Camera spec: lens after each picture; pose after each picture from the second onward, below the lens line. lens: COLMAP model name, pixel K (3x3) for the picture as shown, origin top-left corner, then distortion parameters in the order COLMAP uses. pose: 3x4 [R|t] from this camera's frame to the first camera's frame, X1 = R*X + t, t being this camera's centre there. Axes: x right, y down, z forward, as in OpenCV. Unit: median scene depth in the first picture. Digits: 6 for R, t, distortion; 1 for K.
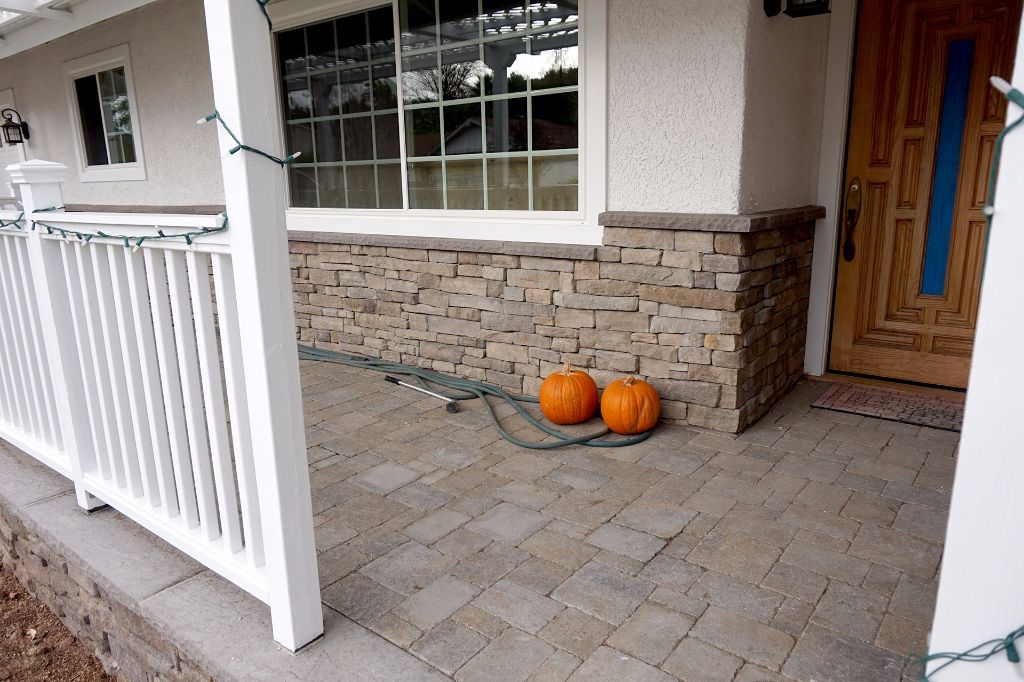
lens RADIAL K [[692.3, 0, 512.0], [0, 692.3, 341.0], [0, 0, 1]] dist [-0.032208, 0.019415]
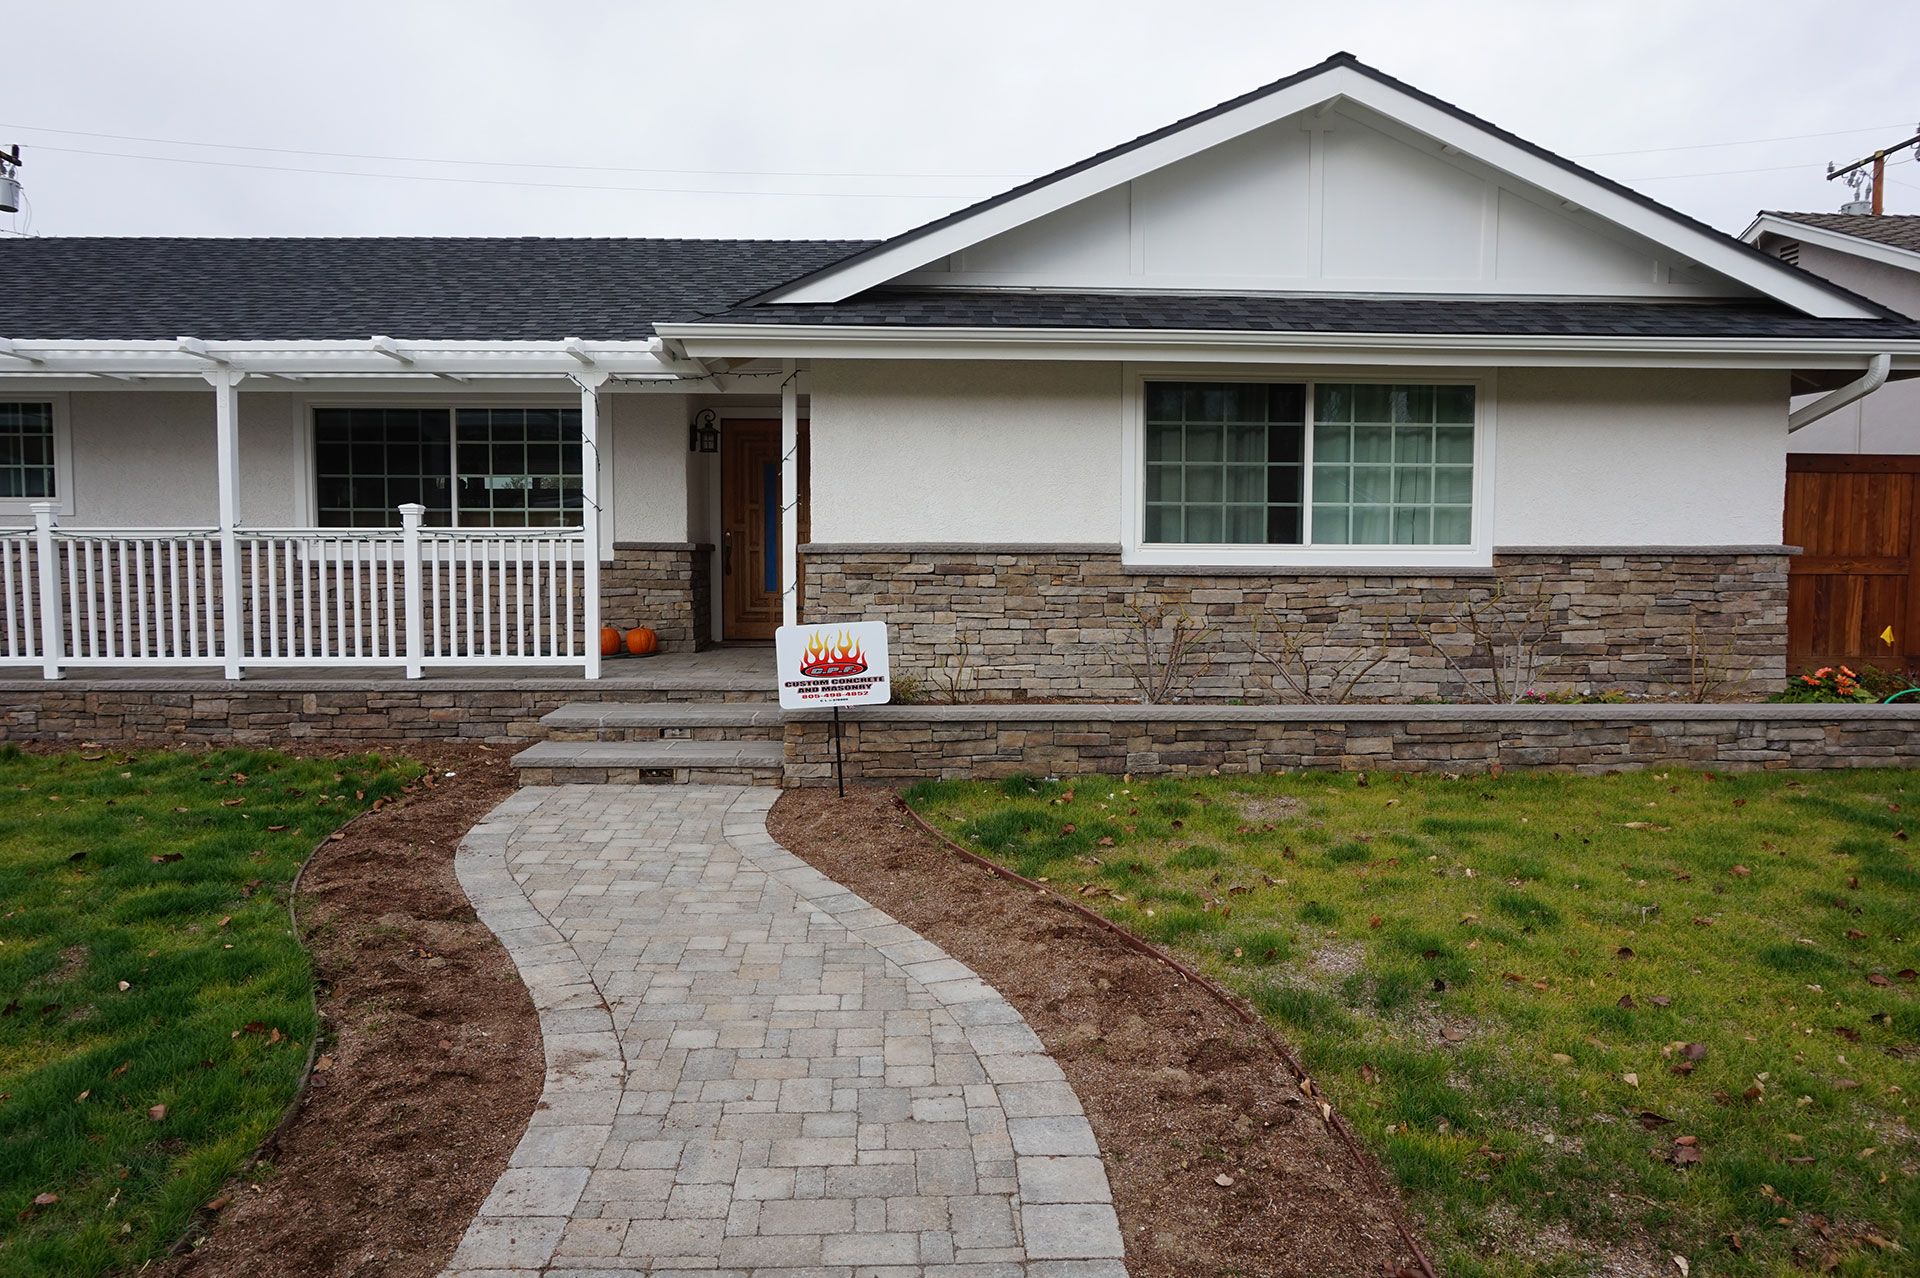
lens RADIAL K [[1298.1, 0, 960.0], [0, 1298.1, 639.0], [0, 0, 1]] dist [-0.032208, 0.019415]
pose [[0.758971, -0.021564, 0.650767, -1.387717], [0.131765, 0.983860, -0.121071, 0.593331], [-0.637653, 0.177638, 0.749563, -2.083896]]
